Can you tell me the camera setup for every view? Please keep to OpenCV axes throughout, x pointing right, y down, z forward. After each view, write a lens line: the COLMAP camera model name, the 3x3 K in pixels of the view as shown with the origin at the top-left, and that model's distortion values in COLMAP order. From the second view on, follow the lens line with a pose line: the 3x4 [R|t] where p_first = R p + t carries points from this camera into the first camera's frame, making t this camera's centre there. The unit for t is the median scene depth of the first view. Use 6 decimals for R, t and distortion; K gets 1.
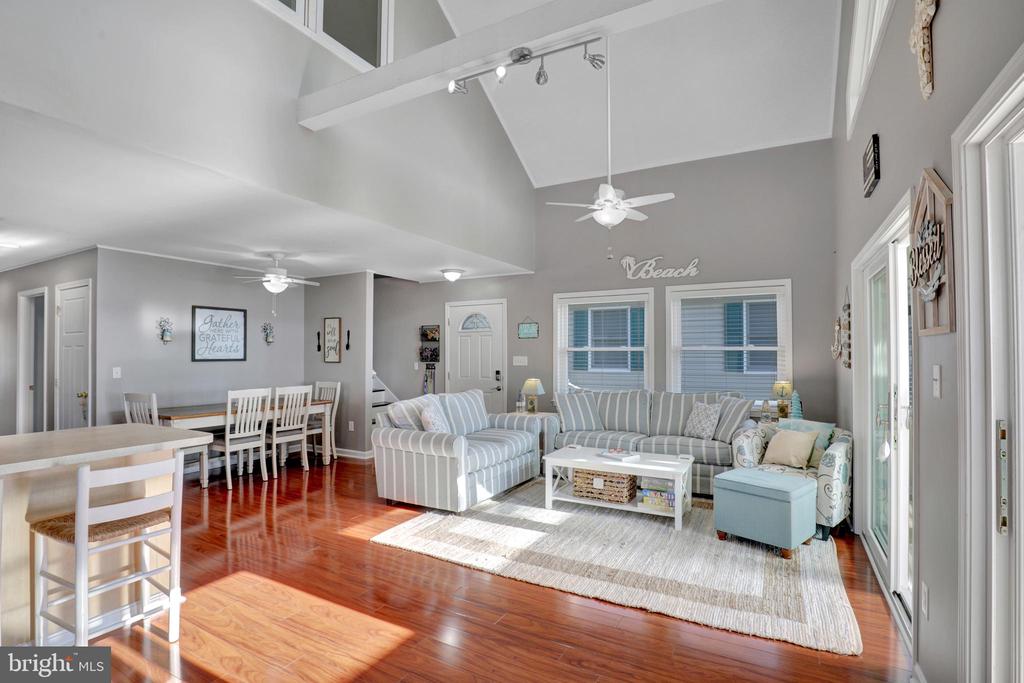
lens RADIAL K [[478.7, 0, 528.0], [0, 478.7, 349.9], [0, 0, 1]] dist [-0.034346, 0.004539]
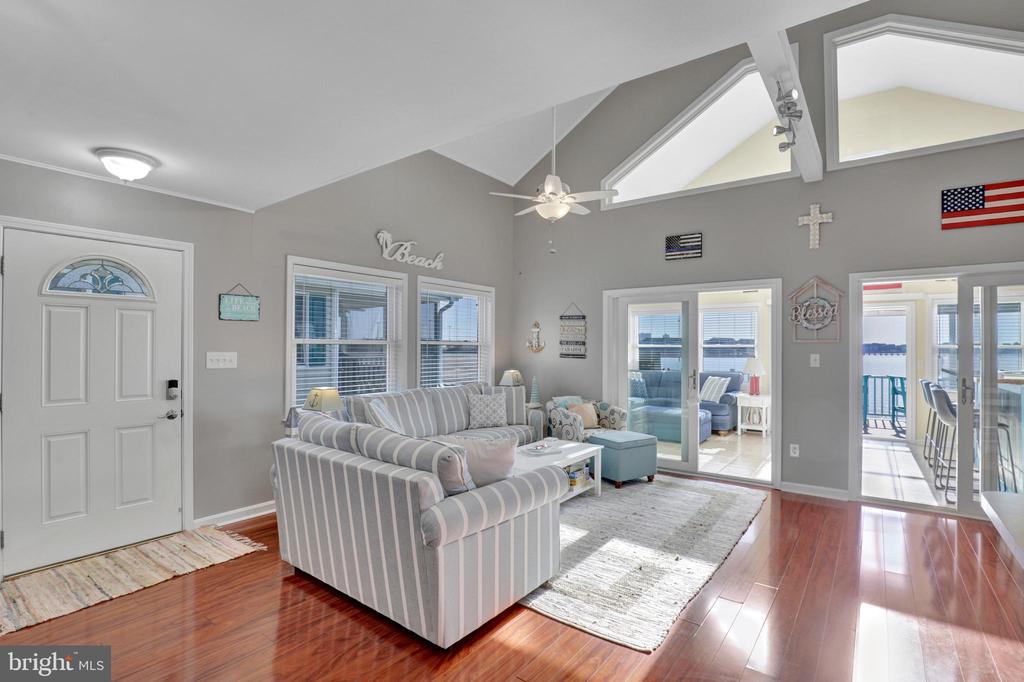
lens RADIAL K [[478.7, 0, 521.7], [0, 478.7, 343.9], [0, 0, 1]] dist [-0.034346, 0.004539]
pose [[0.163535, 0.009033, 0.986496, -0.591876], [-0.012187, 0.999900, -0.007135, 0.003868], [-0.986462, -0.010855, 0.163628, 0.650848]]
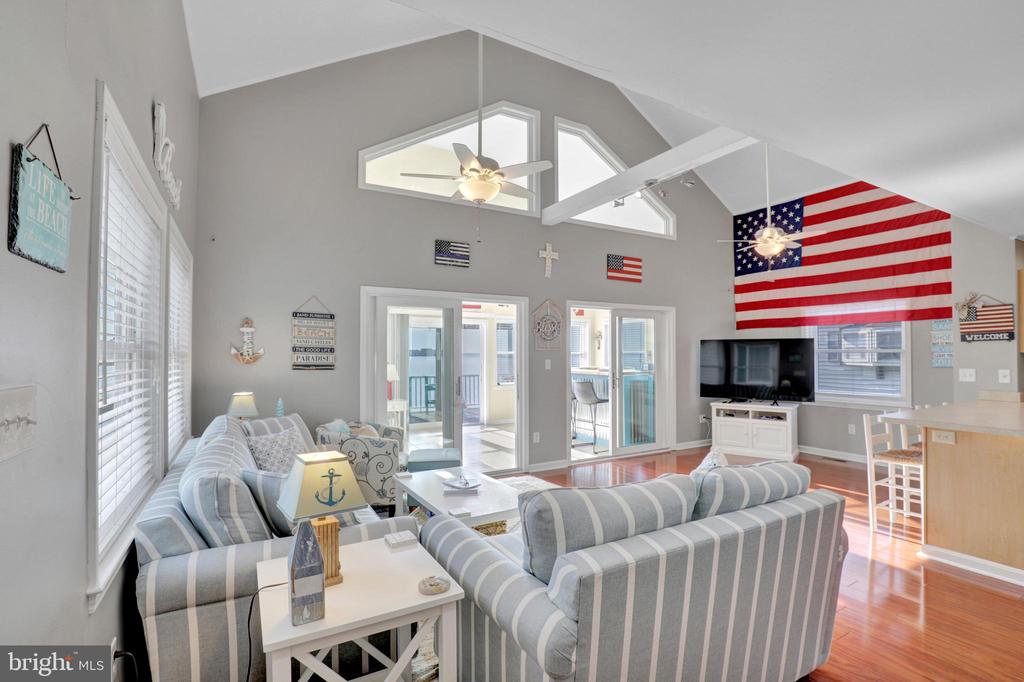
lens RADIAL K [[478.7, 0, 515.3], [0, 478.7, 344.8], [0, 0, 1]] dist [-0.034346, 0.004539]
pose [[-0.837866, 0.013333, 0.545714, -0.242055], [-0.000995, 0.999663, -0.025952, 0.004843], [-0.545876, -0.022287, -0.837570, 1.186594]]
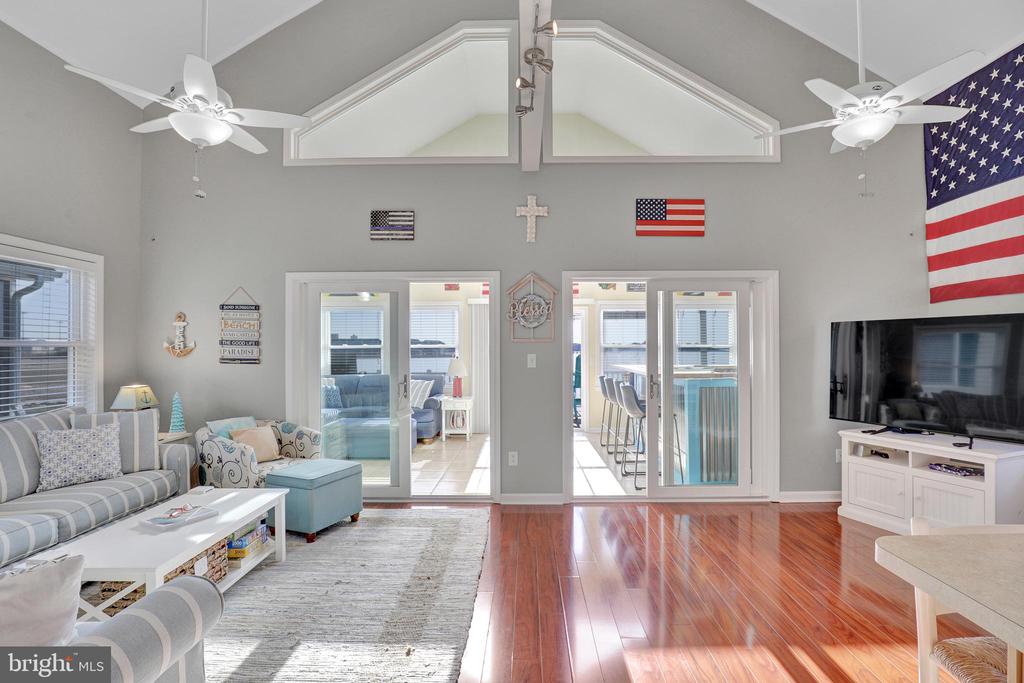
lens RADIAL K [[478.7, 0, 517.8], [0, 478.7, 345.4], [0, 0, 1]] dist [-0.034346, 0.004539]
pose [[-0.444750, 0.008825, 0.895612, -0.402770], [-0.002757, 0.999933, -0.011222, 0.004163], [-0.895651, -0.007460, -0.444696, 0.652140]]
